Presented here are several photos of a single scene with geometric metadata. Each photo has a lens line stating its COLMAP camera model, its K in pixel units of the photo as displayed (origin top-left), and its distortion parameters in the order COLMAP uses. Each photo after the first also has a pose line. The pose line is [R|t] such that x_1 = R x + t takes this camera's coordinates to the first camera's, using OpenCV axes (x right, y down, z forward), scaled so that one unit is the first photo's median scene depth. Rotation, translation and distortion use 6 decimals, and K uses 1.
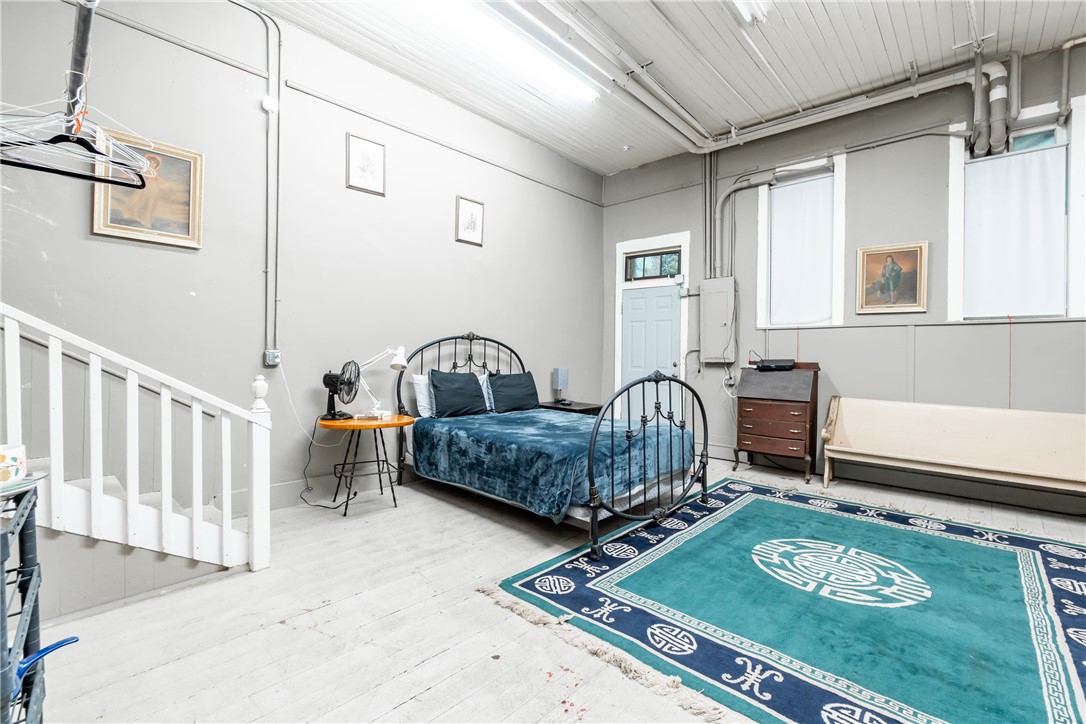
lens RADIAL K [[469.7, 0, 539.7], [0, 469.7, 356.3], [0, 0, 1]] dist [-0.007528, 0.000955]
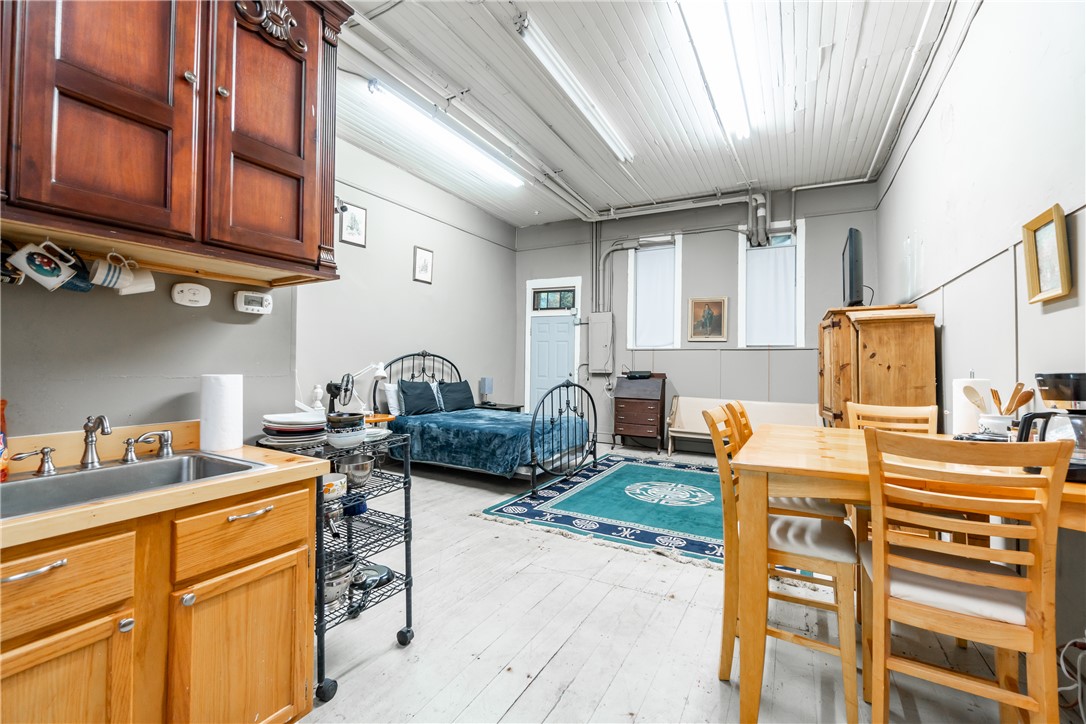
lens RADIAL K [[469.7, 0, 539.7], [0, 469.7, 356.3], [0, 0, 1]] dist [-0.007528, 0.000955]
pose [[0.968558, 0.006911, 0.248692, -0.198062], [-0.003028, 0.999868, -0.015993, -0.019176], [-0.248770, 0.014737, 0.968450, -0.419984]]
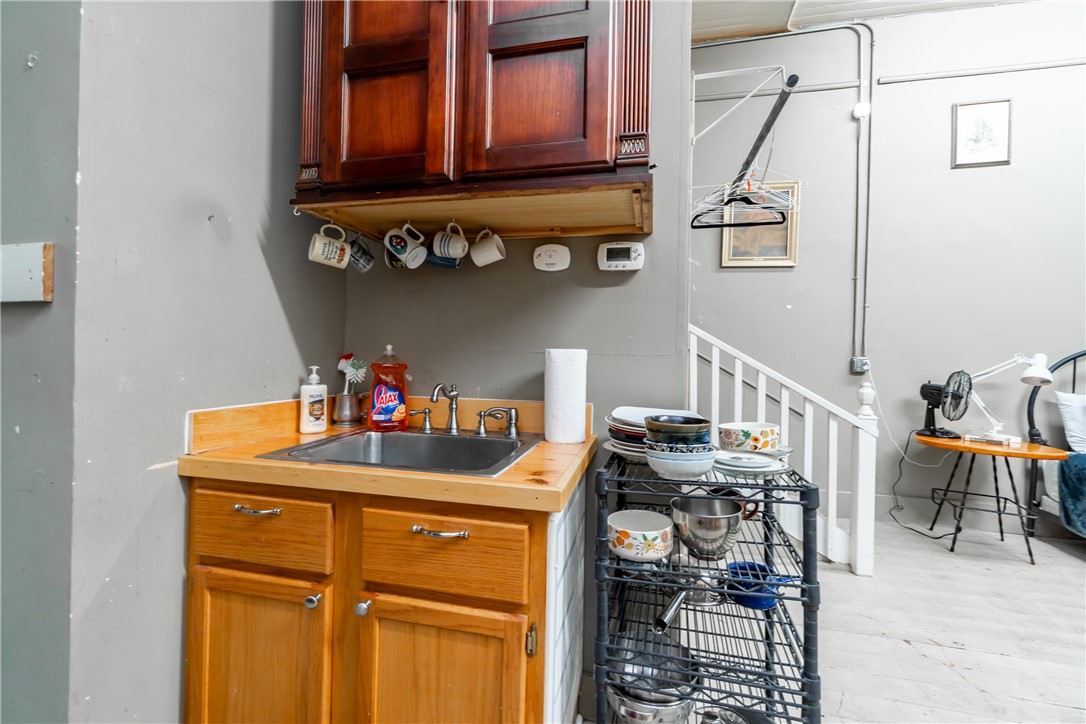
lens RADIAL K [[463.0, 0, 539.6], [0, 463.0, 355.6], [0, 0, 1]] dist [-0.003435, 0.000120]
pose [[0.509803, 0.008193, -0.860252, -0.069148], [-0.020904, 0.999777, -0.002866, 0.000828], [0.860037, 0.019444, 0.509861, -0.077073]]
